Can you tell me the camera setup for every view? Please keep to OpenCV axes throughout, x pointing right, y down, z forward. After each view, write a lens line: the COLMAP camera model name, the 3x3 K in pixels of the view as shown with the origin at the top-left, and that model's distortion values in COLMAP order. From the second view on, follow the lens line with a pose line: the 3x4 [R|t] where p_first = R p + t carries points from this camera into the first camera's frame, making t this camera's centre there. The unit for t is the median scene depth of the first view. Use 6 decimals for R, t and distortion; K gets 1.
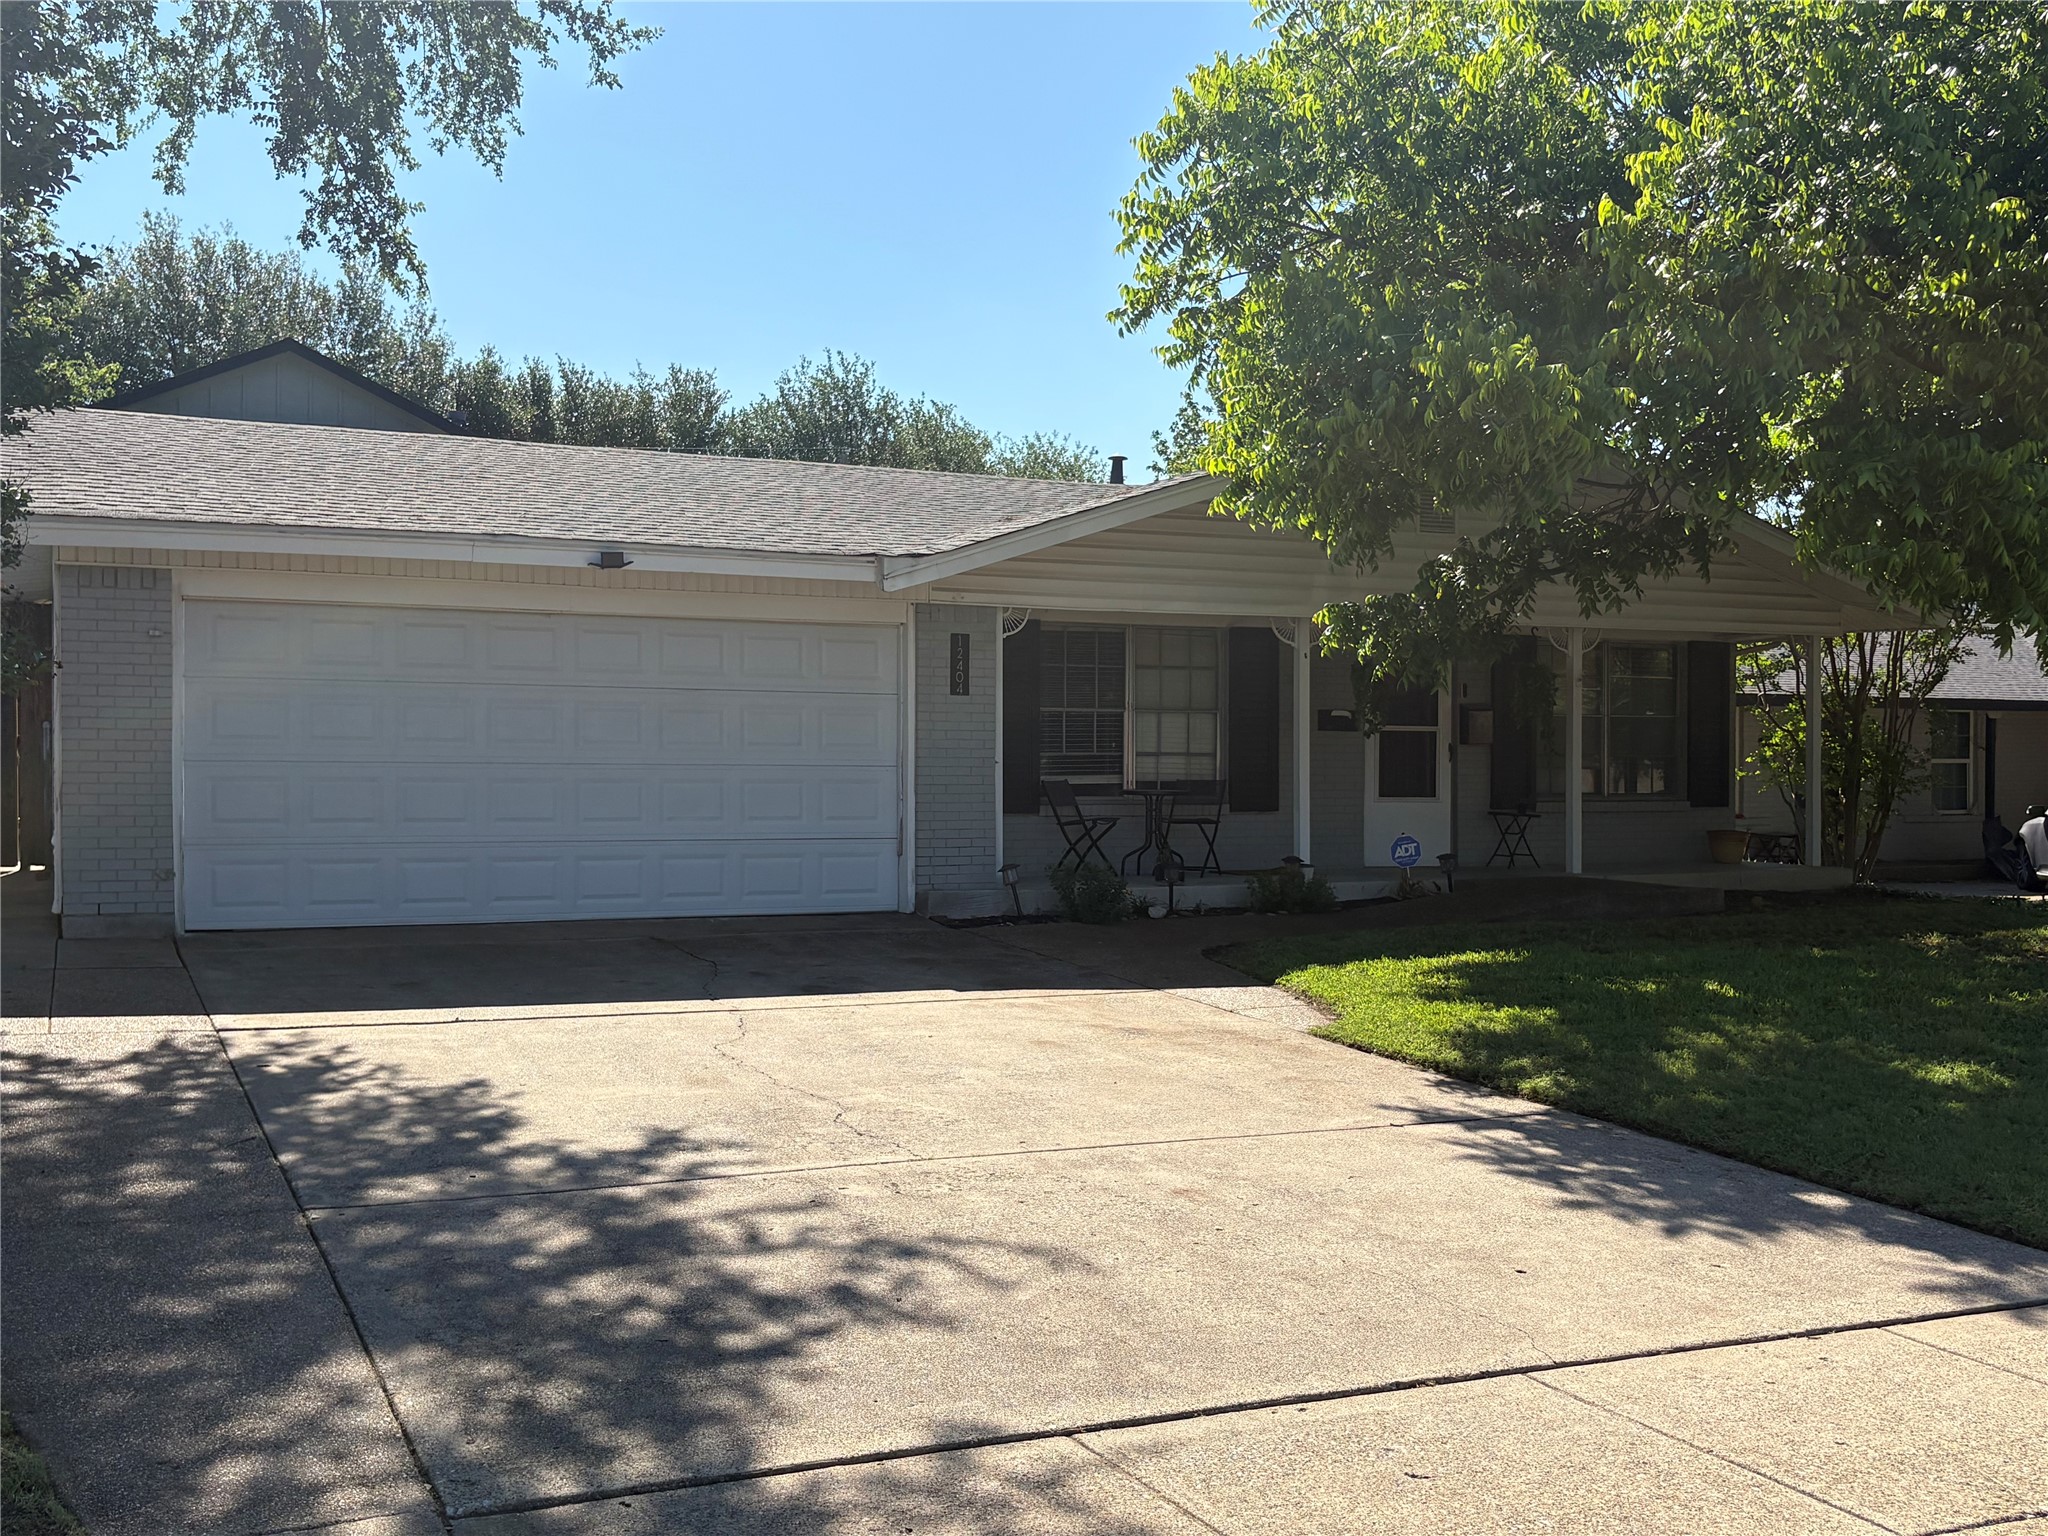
lens RADIAL K [[2067.7, 0, 1024.0], [0, 2067.7, 768.0], [0, 0, 1]] dist [0.000944, 0.000255]
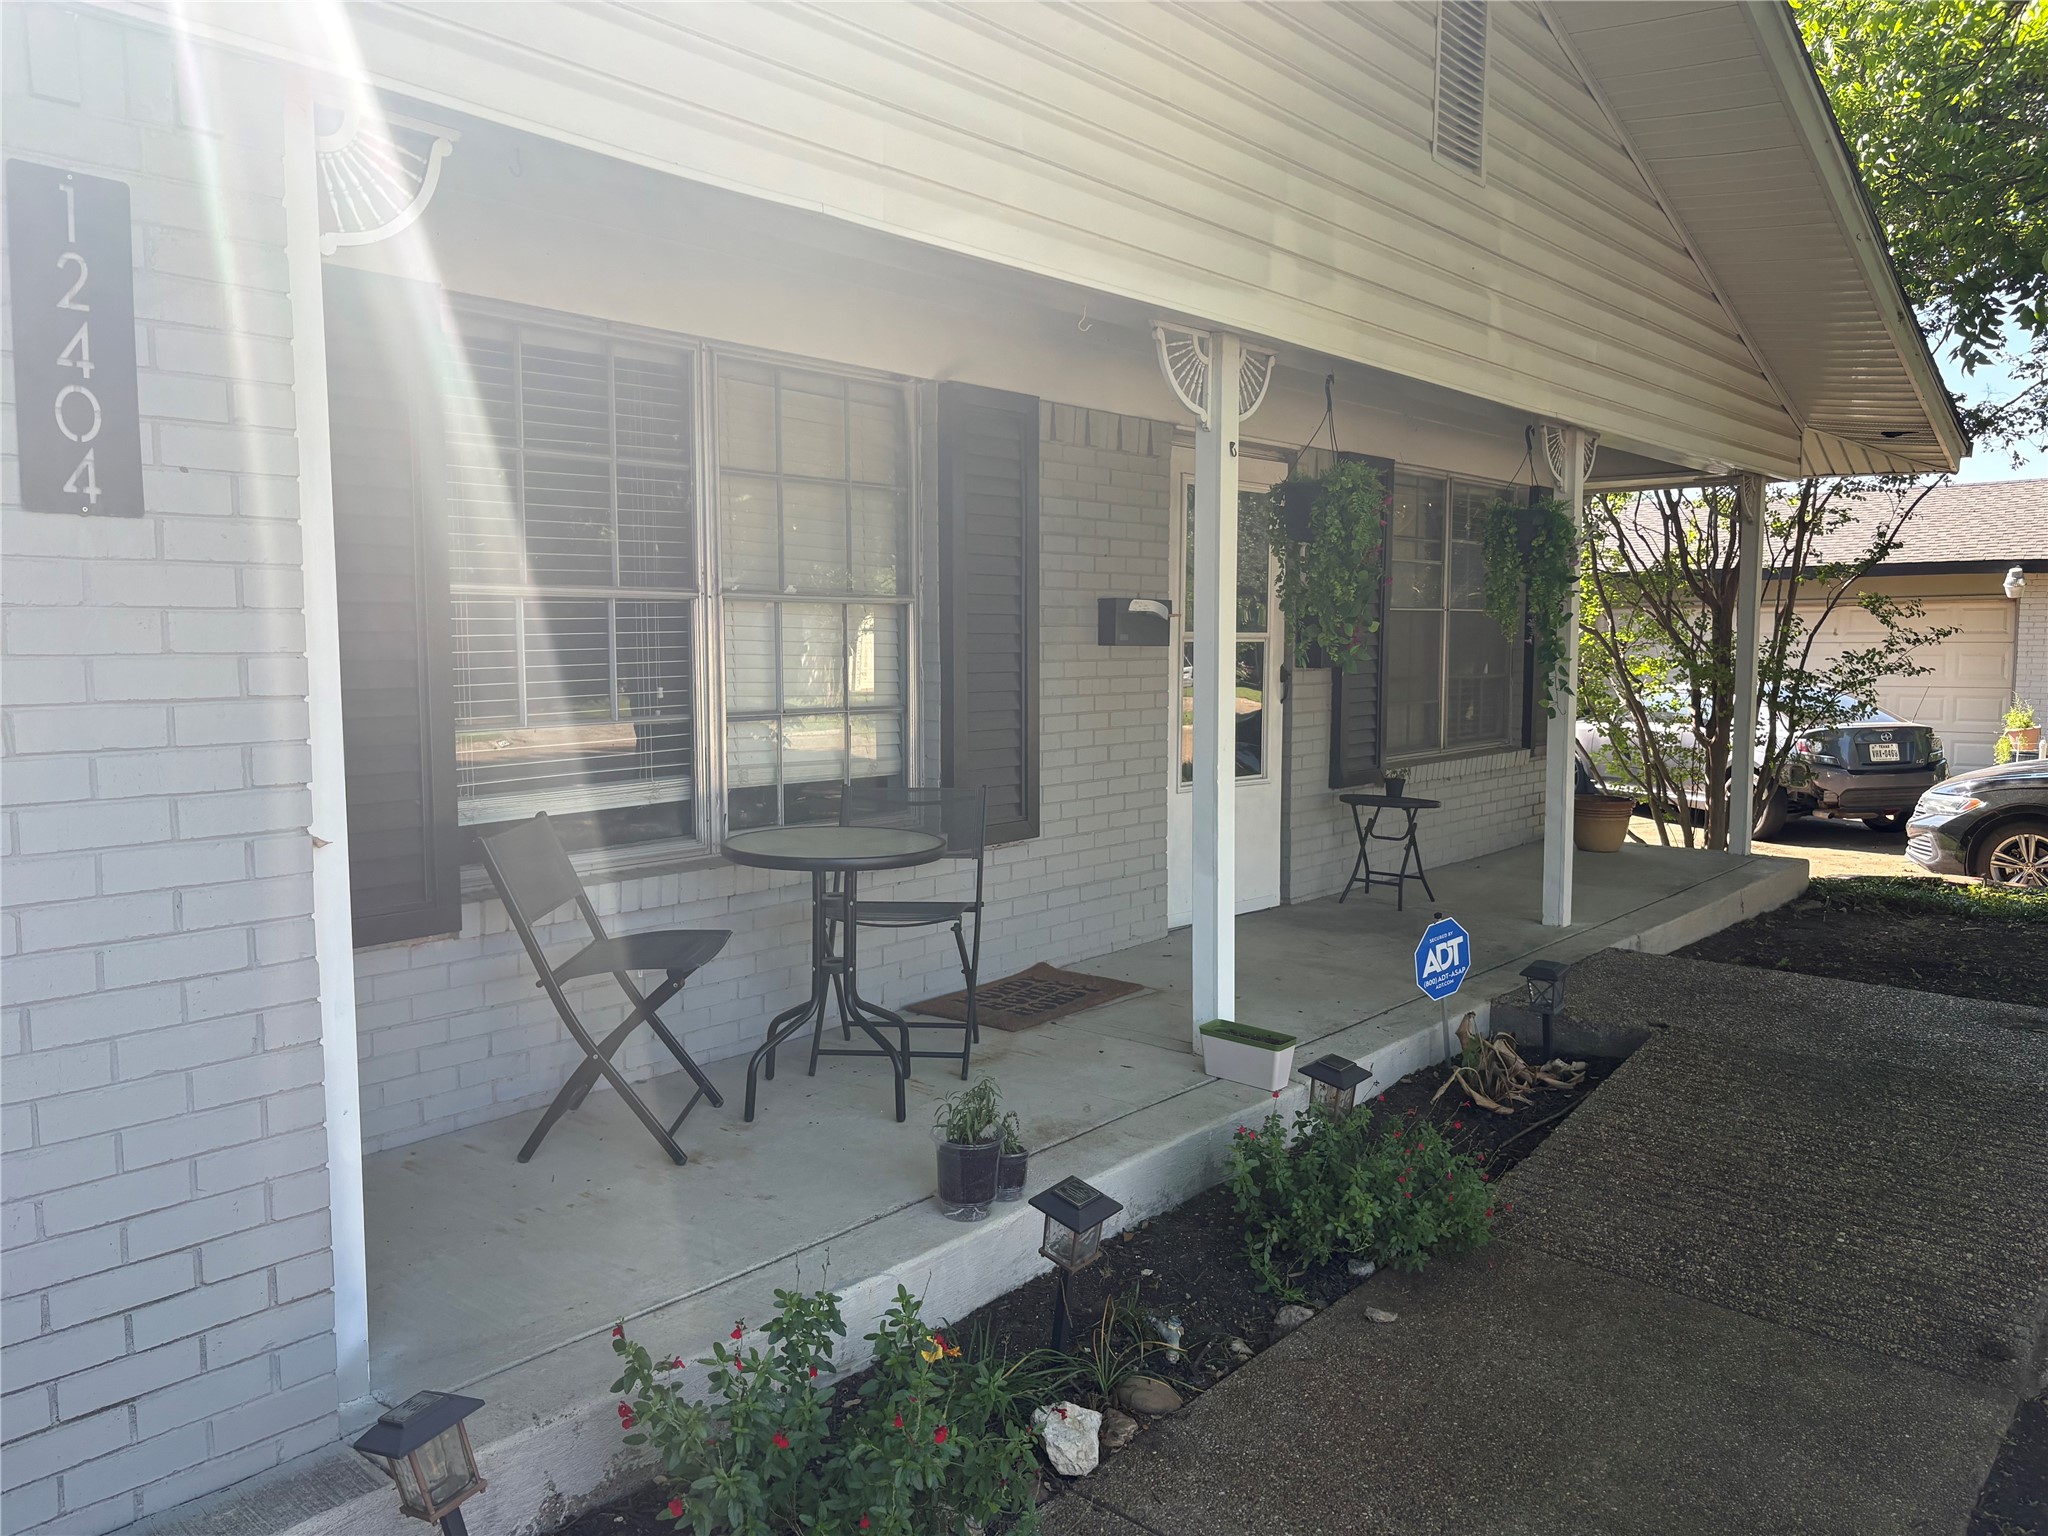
lens RADIAL K [[1542.2, 0, 1024.0], [0, 1542.2, 768.0], [0, 0, 1]] dist [0.041637, -0.054767]
pose [[0.909315, -0.039371, 0.414242, -0.011366], [0.004134, 0.996319, 0.085620, -0.020908], [-0.416088, -0.076143, 0.906131, 0.725707]]
